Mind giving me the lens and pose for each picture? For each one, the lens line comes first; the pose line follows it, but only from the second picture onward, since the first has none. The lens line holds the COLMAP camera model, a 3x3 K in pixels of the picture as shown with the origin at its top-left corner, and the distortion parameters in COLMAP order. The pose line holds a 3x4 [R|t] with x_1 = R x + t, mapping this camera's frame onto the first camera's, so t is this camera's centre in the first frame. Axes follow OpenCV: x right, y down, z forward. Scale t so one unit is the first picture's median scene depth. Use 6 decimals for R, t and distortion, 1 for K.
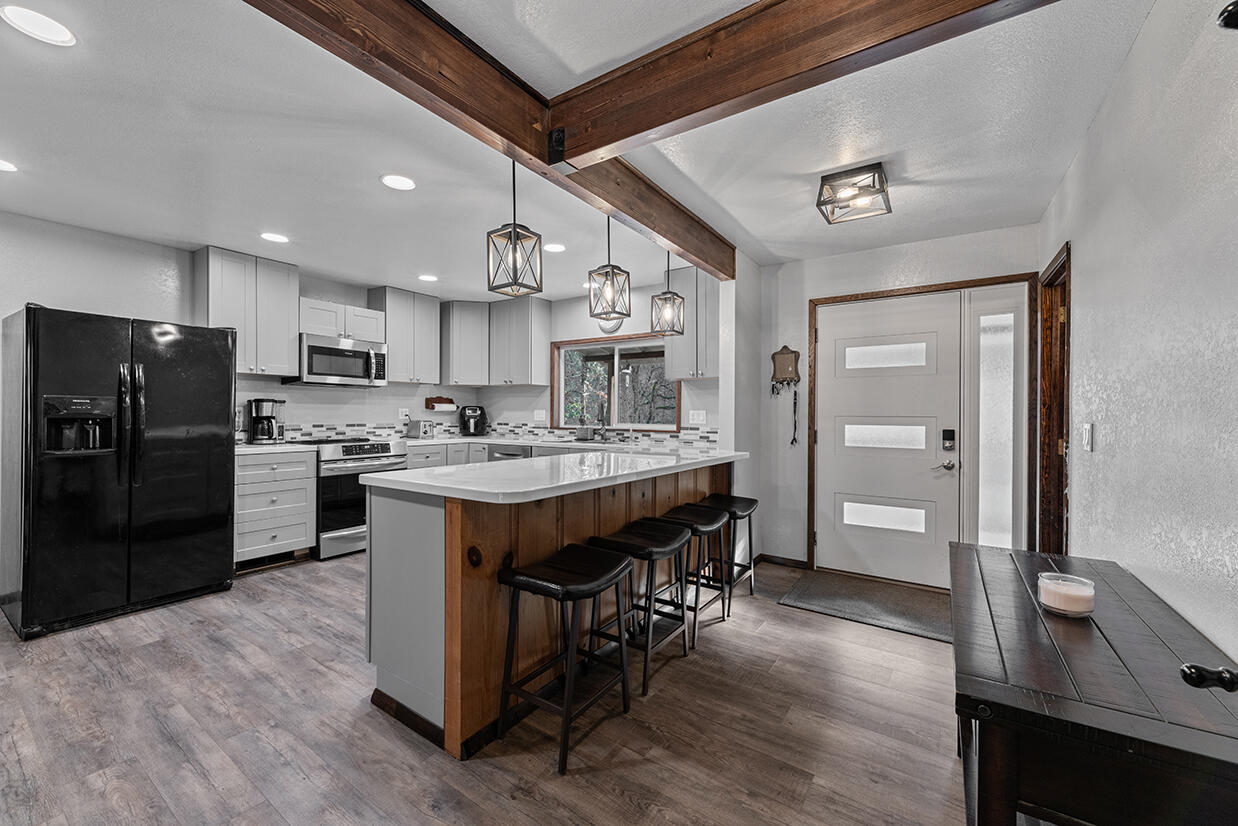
lens RADIAL K [[499.2, 0, 621.5], [0, 499.2, 415.0], [0, 0, 1]] dist [-0.002595, -0.000118]
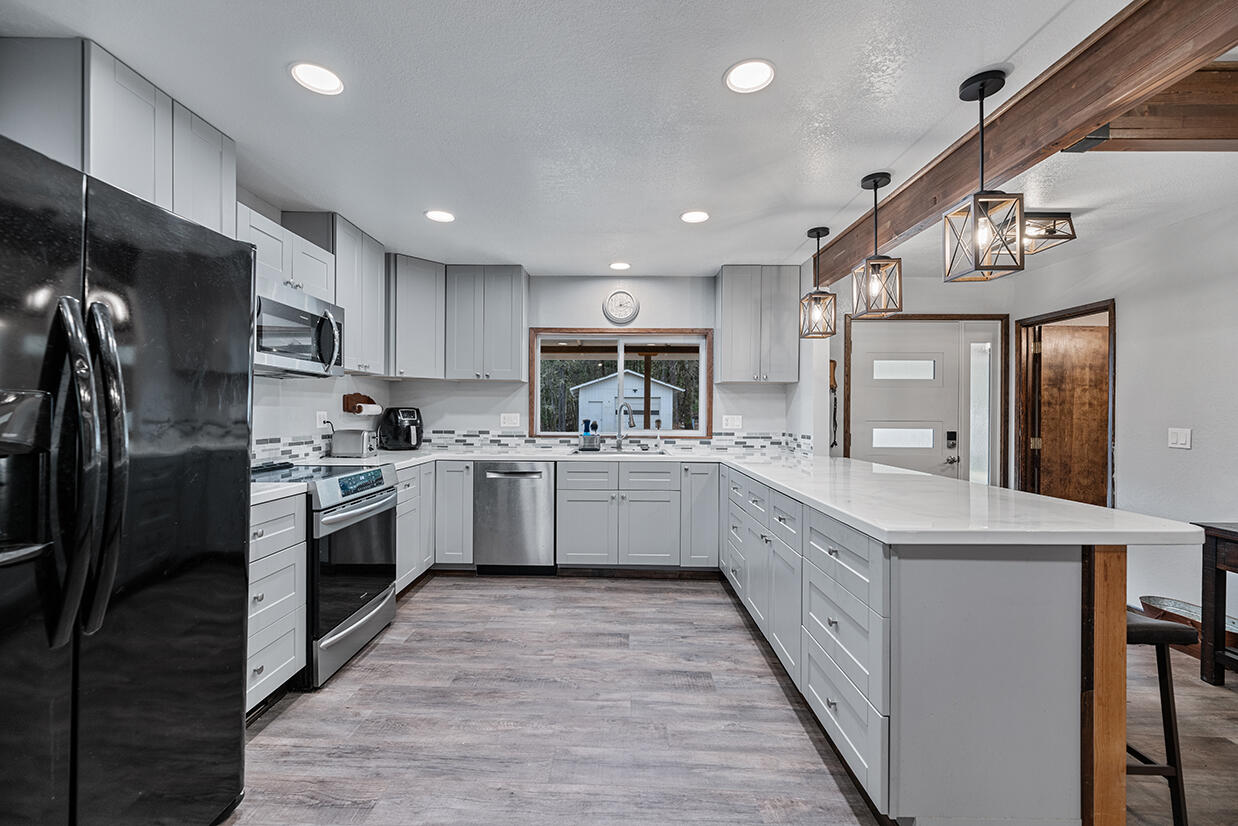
lens RADIAL K [[499.2, 0, 616.8], [0, 499.2, 414.2], [0, 0, 1]] dist [-0.002595, -0.000118]
pose [[0.835086, -0.002229, 0.550114, -0.547269], [-0.000349, 0.999989, 0.004582, -0.014580], [-0.550119, -0.004018, 0.835077, 0.310039]]
